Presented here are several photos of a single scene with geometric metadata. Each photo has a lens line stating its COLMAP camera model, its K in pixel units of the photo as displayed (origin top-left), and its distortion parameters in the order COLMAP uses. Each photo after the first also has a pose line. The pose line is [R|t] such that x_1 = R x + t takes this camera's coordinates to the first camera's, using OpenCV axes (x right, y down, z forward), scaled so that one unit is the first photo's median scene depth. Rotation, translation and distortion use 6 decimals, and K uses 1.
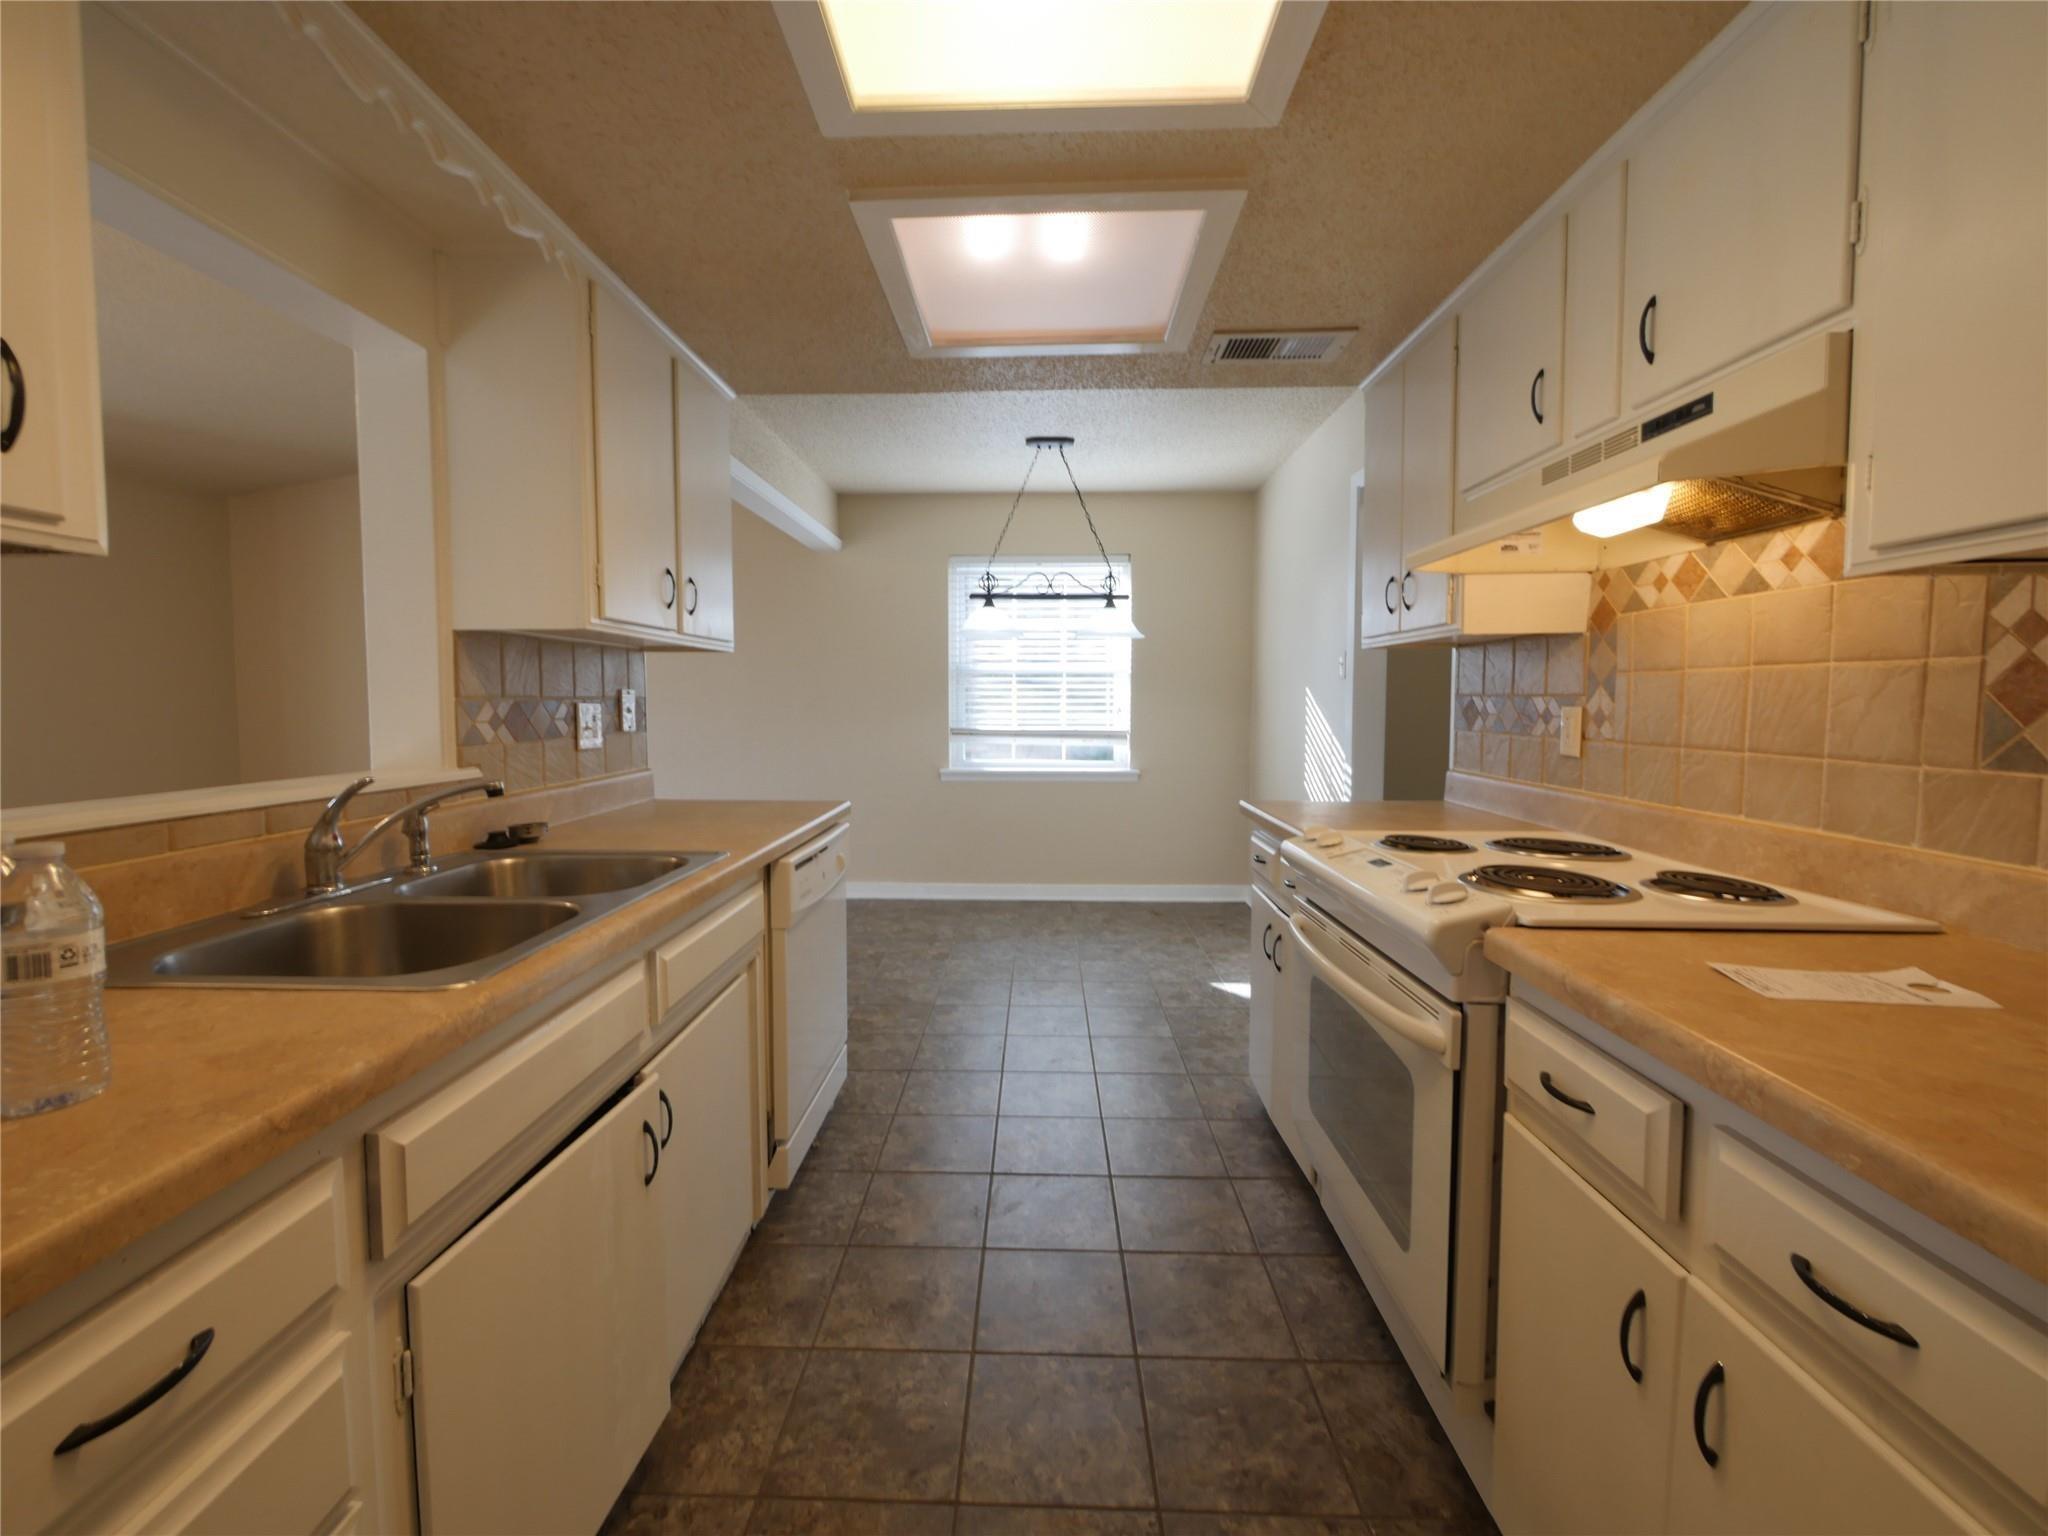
lens RADIAL K [[860.0, 0, 1017.0], [0, 860.0, 760.3], [0, 0, 1]] dist [-0.001111, -0.000053]
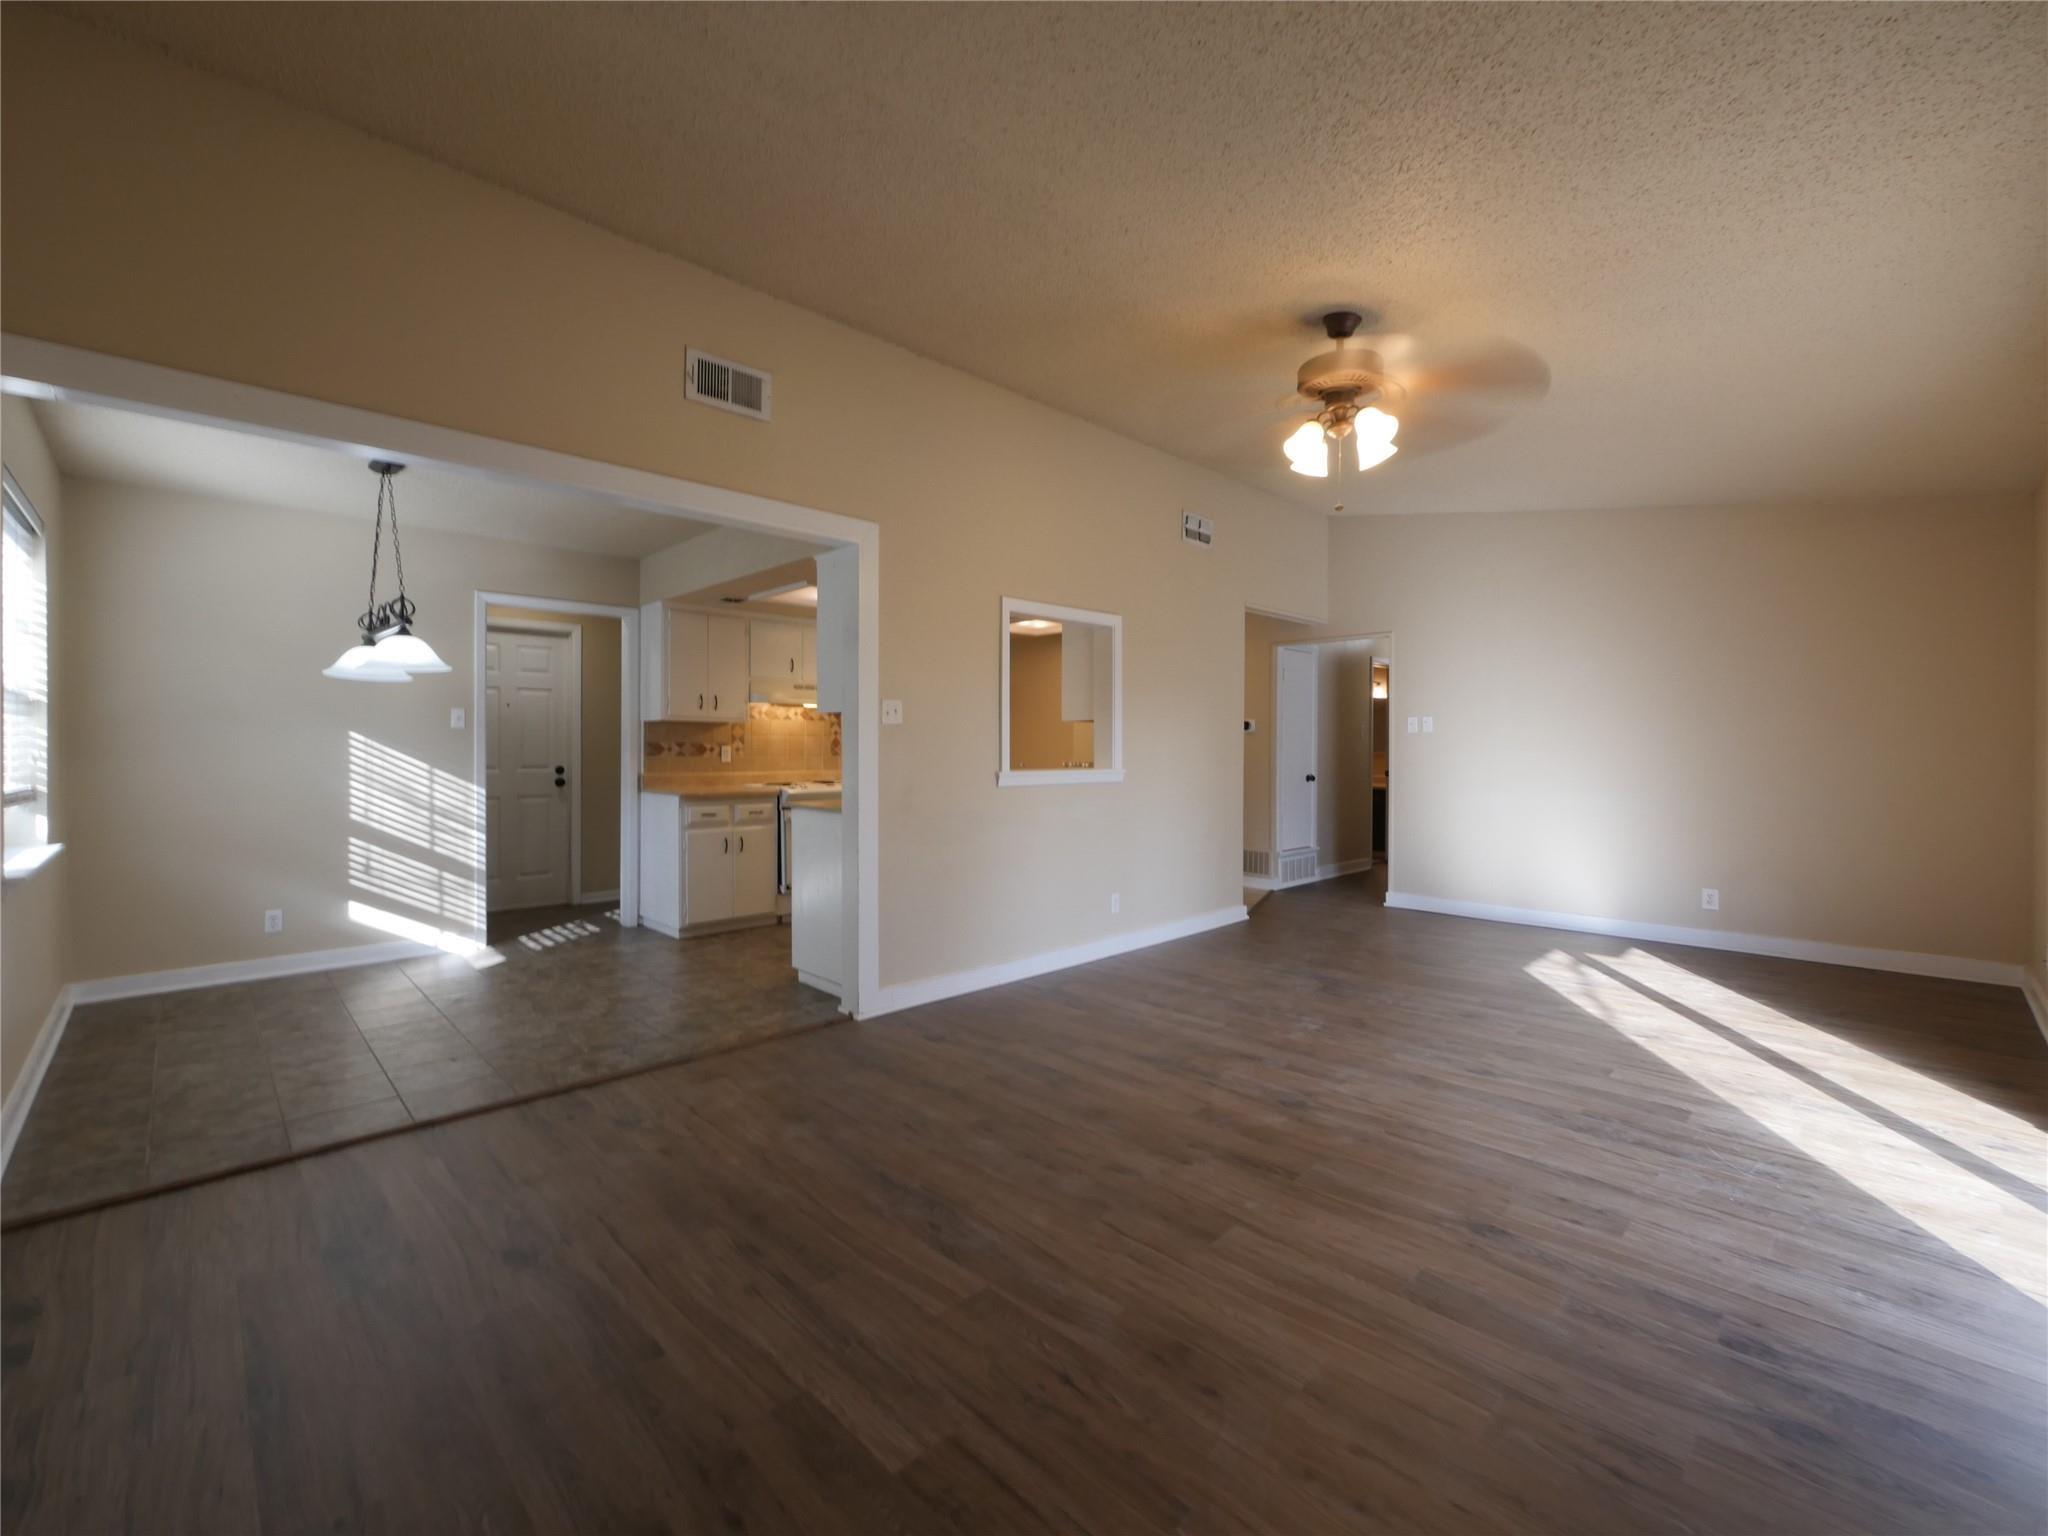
lens RADIAL K [[860.0, 0, 1024.2], [0, 860.0, 760.5], [0, 0, 1]] dist [-0.001111, -0.000053]
pose [[-0.721855, -0.001291, 0.692043, -3.029952], [0.055299, 0.996693, 0.059542, -0.180274], [-0.689831, 0.081250, -0.719396, 3.305551]]
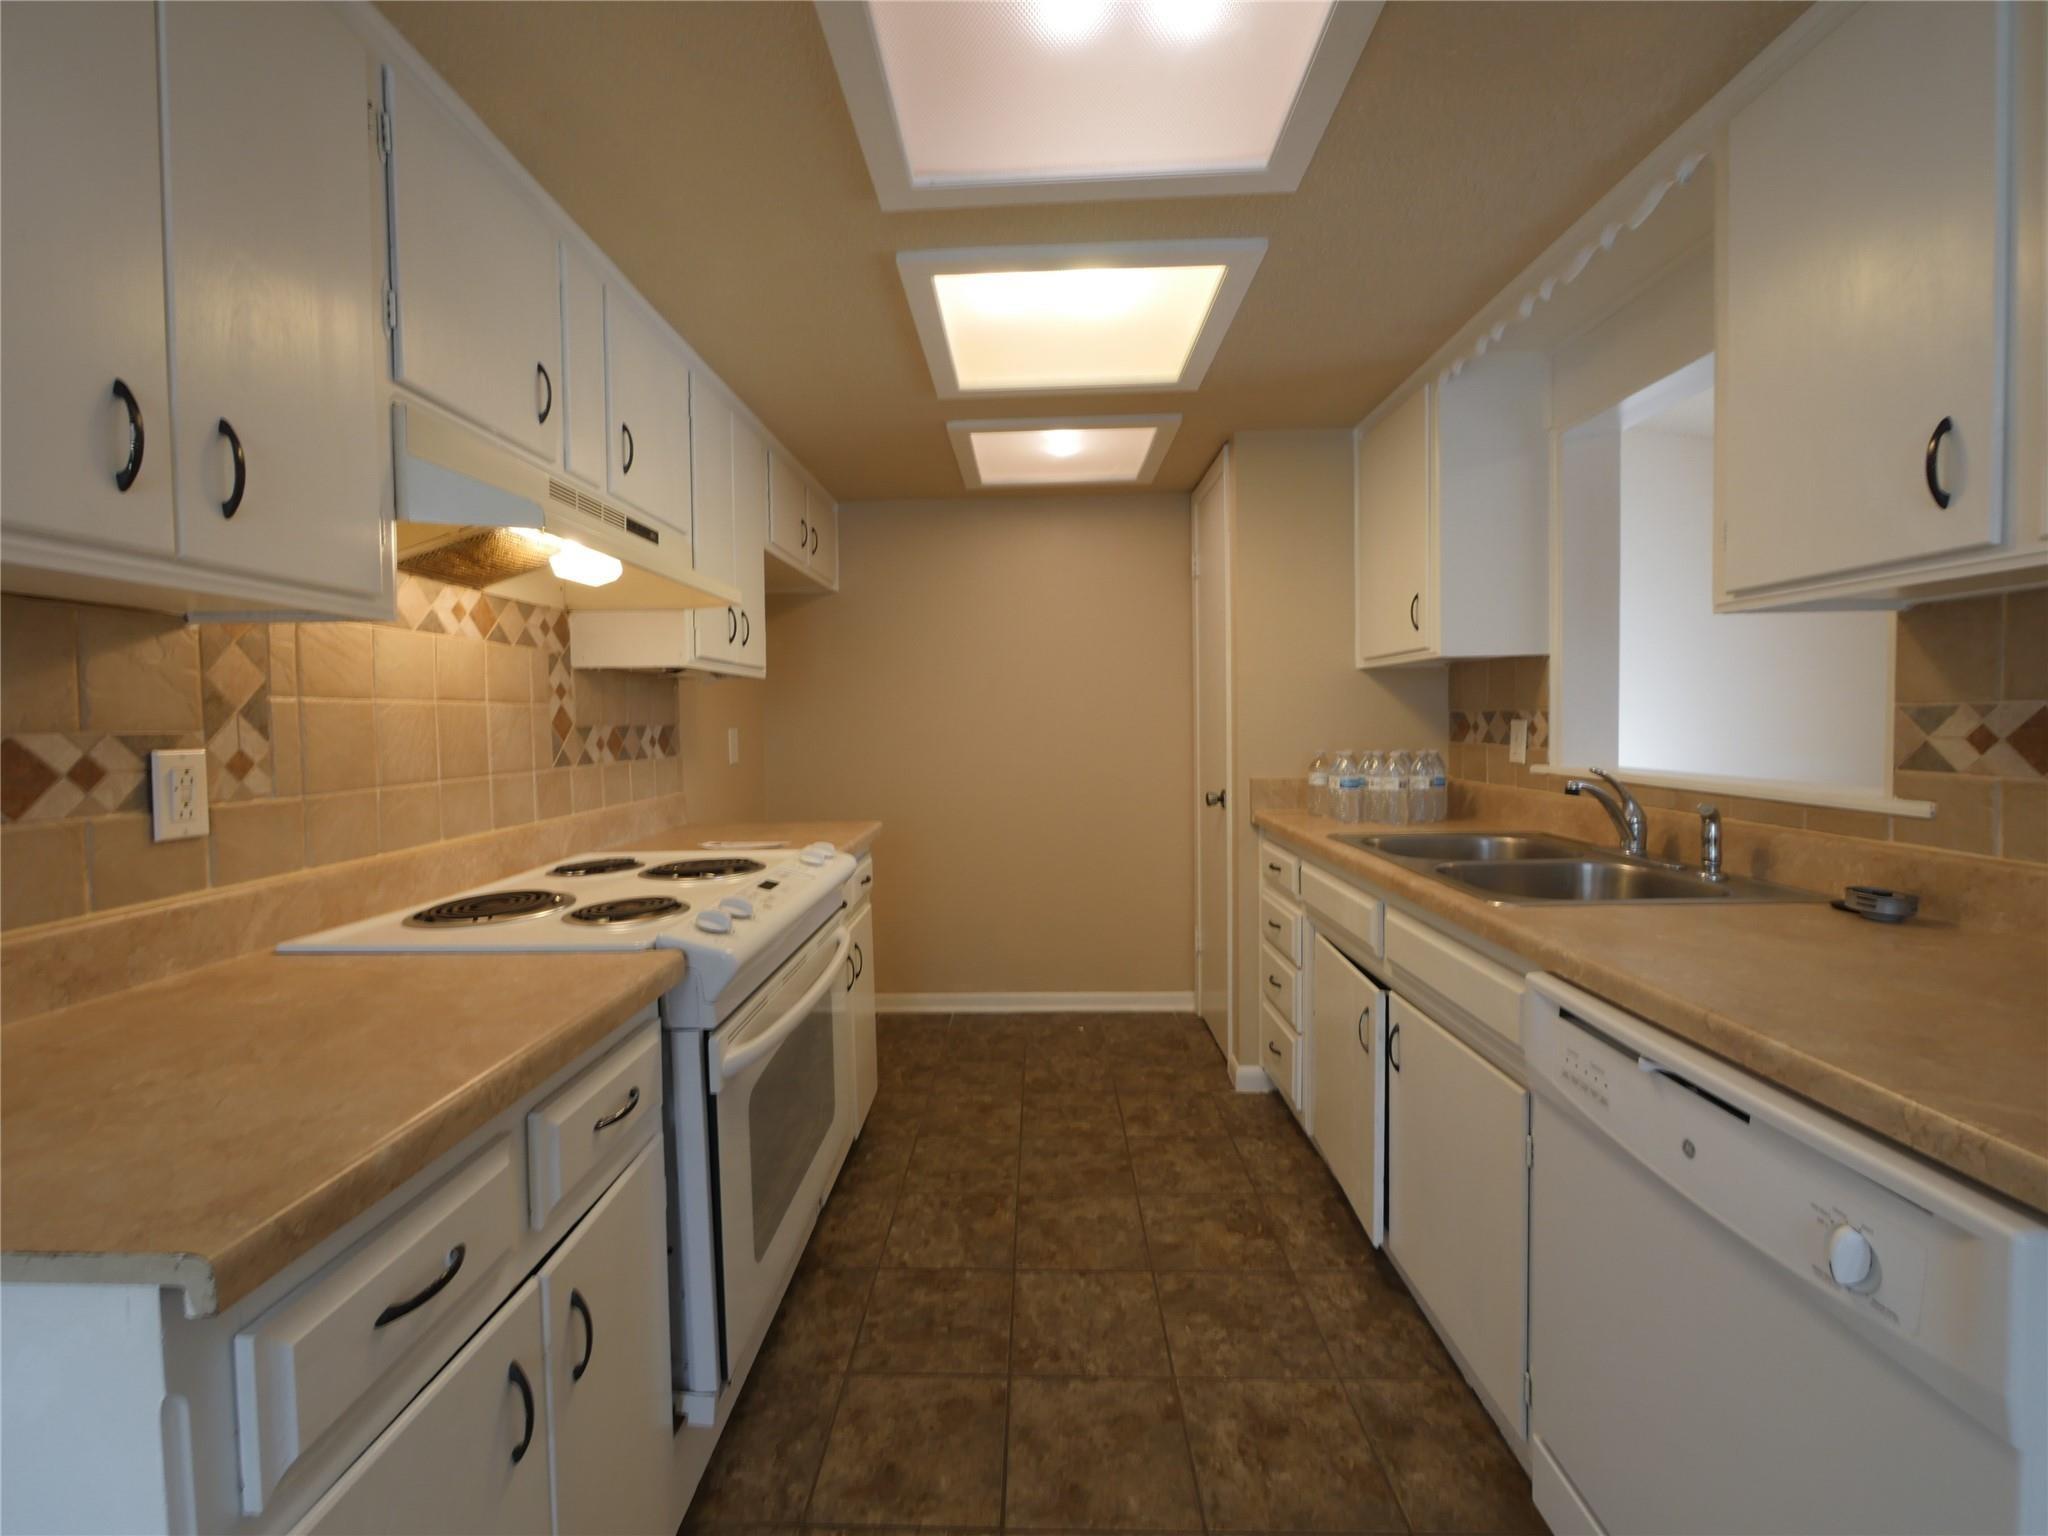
lens RADIAL K [[860.0, 0, 1015.8], [0, 860.0, 758.8], [0, 0, 1]] dist [-0.001111, -0.000053]
pose [[-0.999824, 0.018738, -0.001051, 0.128153], [0.018487, 0.992969, 0.116920, -0.148186], [0.003235, 0.116880, -0.993141, 2.061789]]
